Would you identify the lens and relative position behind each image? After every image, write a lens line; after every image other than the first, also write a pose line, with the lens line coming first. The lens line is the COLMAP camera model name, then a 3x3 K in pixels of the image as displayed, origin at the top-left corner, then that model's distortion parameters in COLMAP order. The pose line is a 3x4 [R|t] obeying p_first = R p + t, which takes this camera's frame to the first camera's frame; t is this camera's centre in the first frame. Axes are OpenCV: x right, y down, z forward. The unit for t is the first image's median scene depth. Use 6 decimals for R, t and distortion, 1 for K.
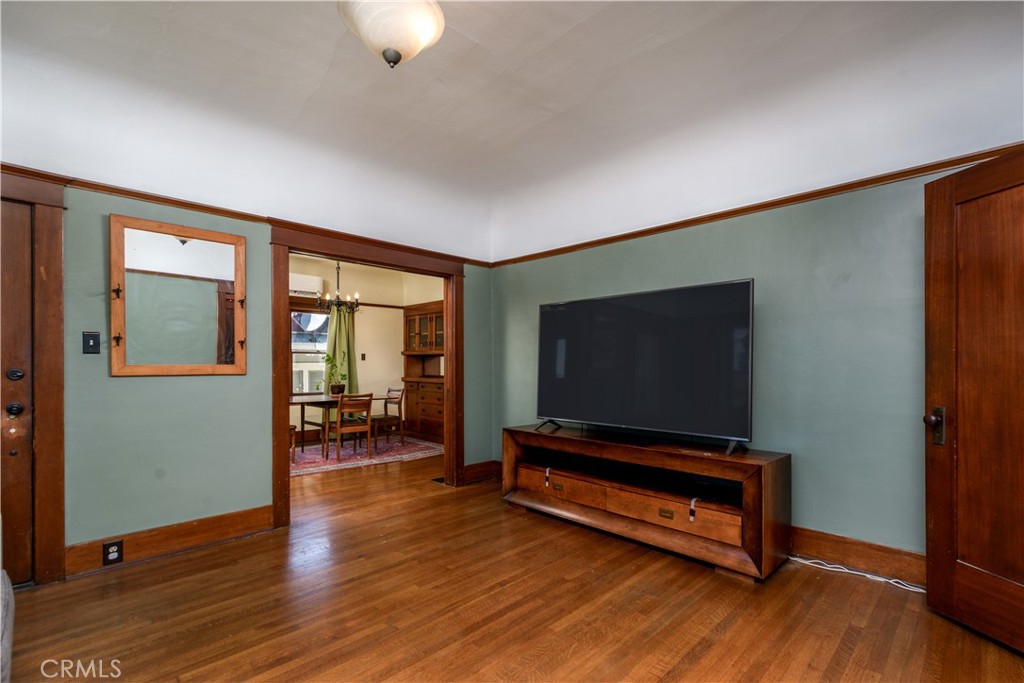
lens RADIAL K [[466.3, 0, 507.6], [0, 466.3, 364.6], [0, 0, 1]] dist [0.005594, 0.000174]
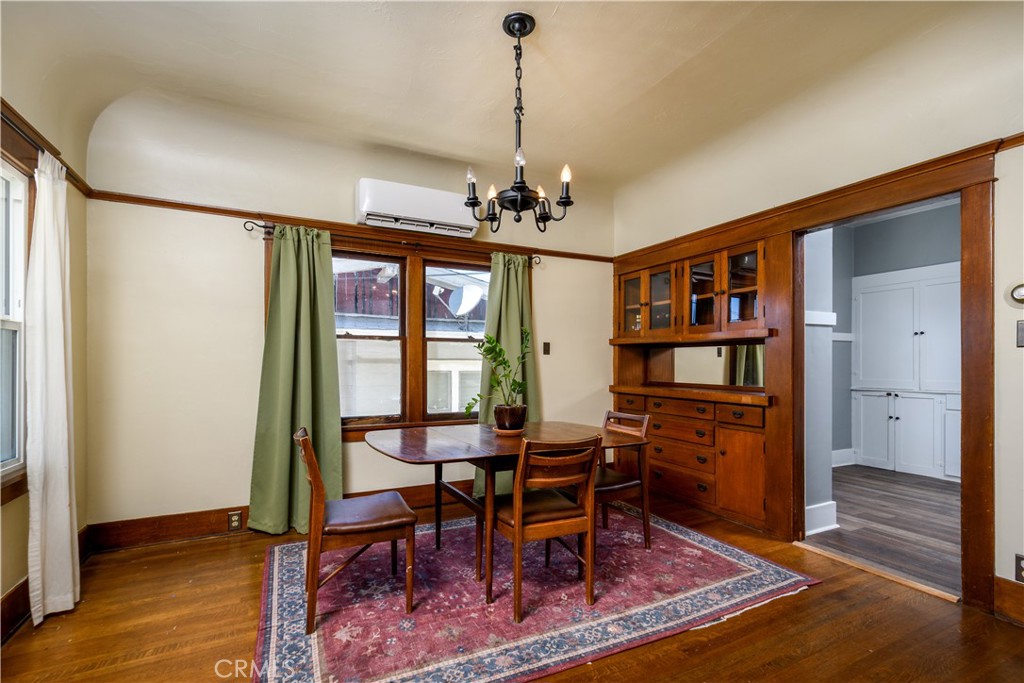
lens RADIAL K [[466.3, 0, 513.6], [0, 466.3, 363.3], [0, 0, 1]] dist [0.005594, 0.000174]
pose [[0.956571, 0.002878, -0.291486, -0.180993], [-0.002982, 0.999996, 0.000087, 0.001349], [0.291485, 0.000786, 0.956575, 0.448847]]
